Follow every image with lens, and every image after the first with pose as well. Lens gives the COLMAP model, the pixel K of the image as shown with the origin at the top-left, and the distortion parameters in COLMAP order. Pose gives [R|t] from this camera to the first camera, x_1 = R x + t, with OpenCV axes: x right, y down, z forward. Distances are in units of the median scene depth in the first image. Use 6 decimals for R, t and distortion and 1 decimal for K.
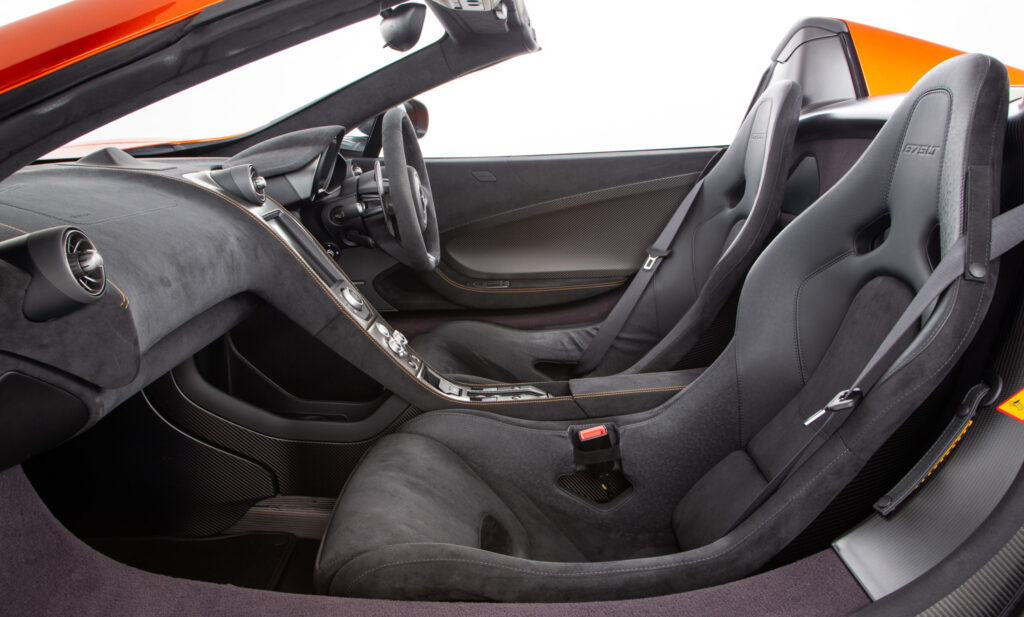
lens RADIAL K [[841.2, 0, 515.1], [0, 841.2, 327.7], [0, 0, 1]] dist [-0.049644, 0.005359]
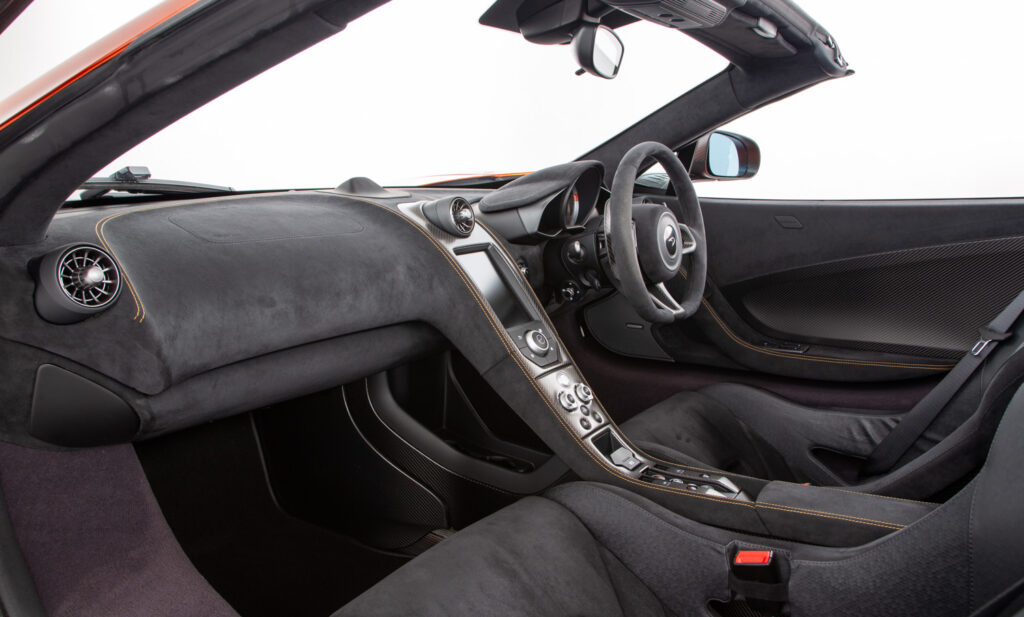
lens RADIAL K [[786.9, 0, 512.0], [0, 786.9, 308.5], [0, 0, 1]] dist [-0.077720, 0.057877]
pose [[0.811162, 0.108814, -0.574609, 0.281337], [-0.143073, 0.989605, -0.014571, -0.054612], [0.567050, 0.094030, 0.818299, 0.262744]]
